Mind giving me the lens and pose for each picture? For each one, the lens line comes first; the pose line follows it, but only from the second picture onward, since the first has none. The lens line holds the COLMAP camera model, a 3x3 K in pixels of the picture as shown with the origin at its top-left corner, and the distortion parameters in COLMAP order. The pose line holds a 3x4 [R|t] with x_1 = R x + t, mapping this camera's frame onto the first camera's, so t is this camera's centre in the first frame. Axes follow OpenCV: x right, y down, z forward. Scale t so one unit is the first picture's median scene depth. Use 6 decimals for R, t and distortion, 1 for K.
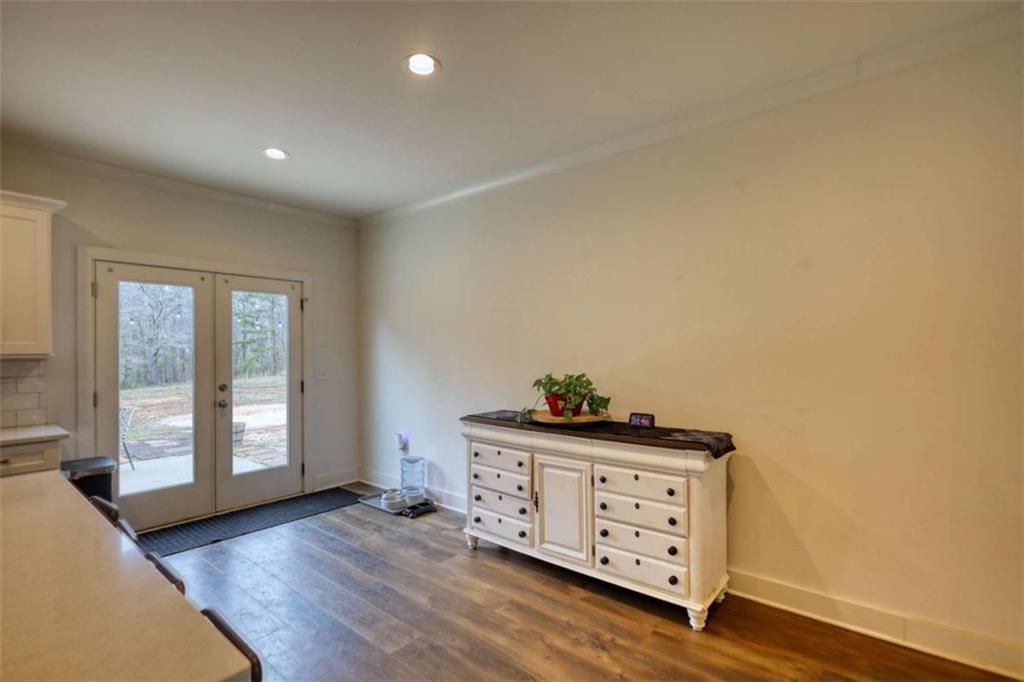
lens RADIAL K [[481.9, 0, 514.6], [0, 481.9, 342.7], [0, 0, 1]] dist [-0.000989, 0.000025]
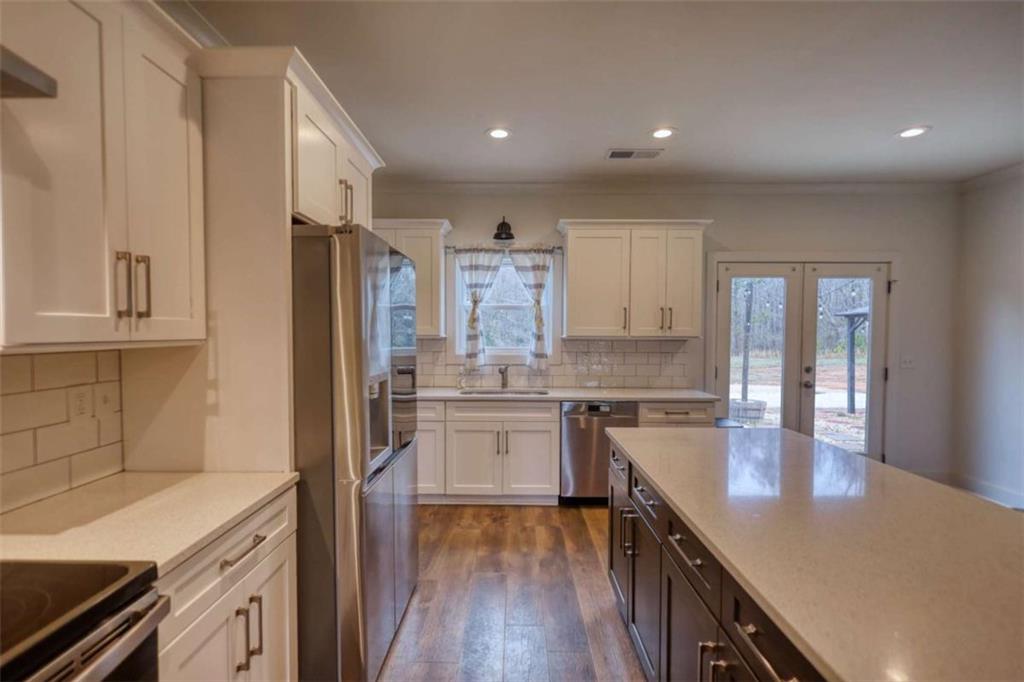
lens RADIAL K [[481.9, 0, 512.5], [0, 481.9, 345.6], [0, 0, 1]] dist [-0.000989, 0.000025]
pose [[0.632597, 0.030726, -0.773871, -0.195127], [0.003810, 0.999077, 0.042783, -0.008441], [0.774472, -0.030013, 0.631896, -0.187200]]
